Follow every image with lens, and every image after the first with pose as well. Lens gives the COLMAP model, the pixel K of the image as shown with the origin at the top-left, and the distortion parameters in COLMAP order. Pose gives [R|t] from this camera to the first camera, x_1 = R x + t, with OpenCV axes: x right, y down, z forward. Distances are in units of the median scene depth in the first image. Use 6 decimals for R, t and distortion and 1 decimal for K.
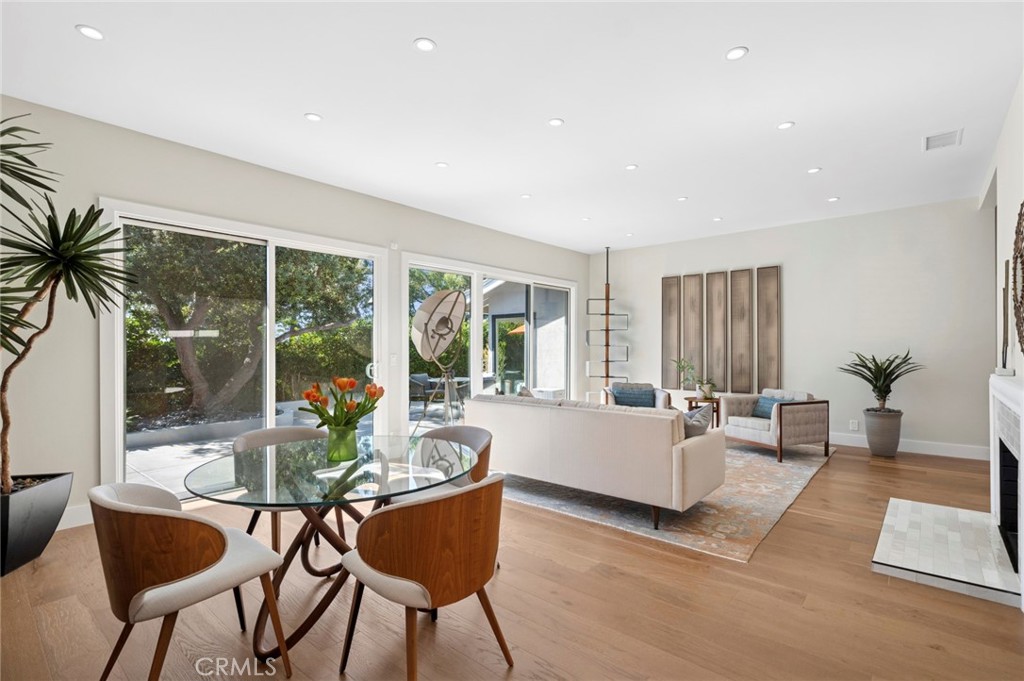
lens RADIAL K [[468.6, 0, 512.0], [0, 468.6, 340.5], [0, 0, 1]] dist [0.000300, 0.000018]
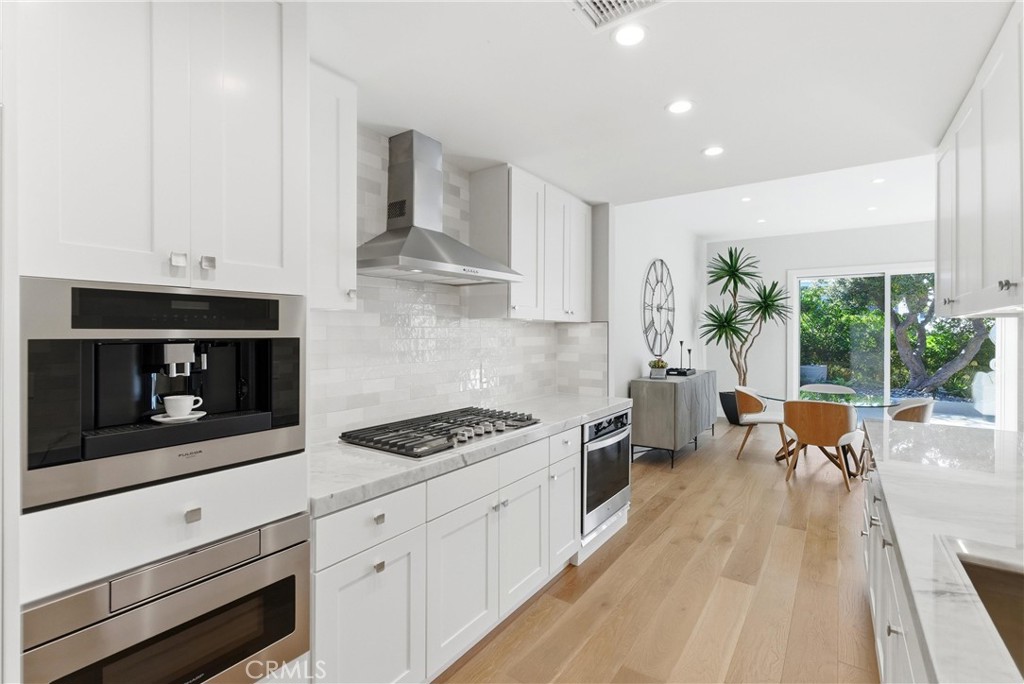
lens RADIAL K [[462.8, 0, 512.0], [0, 462.8, 342.0], [0, 0, 1]] dist [0.002315, 0.000110]
pose [[0.104440, 0.019049, -0.994349, 1.235647], [-0.003504, 0.999817, 0.018786, -0.014820], [0.994525, 0.001522, 0.104488, -0.538287]]
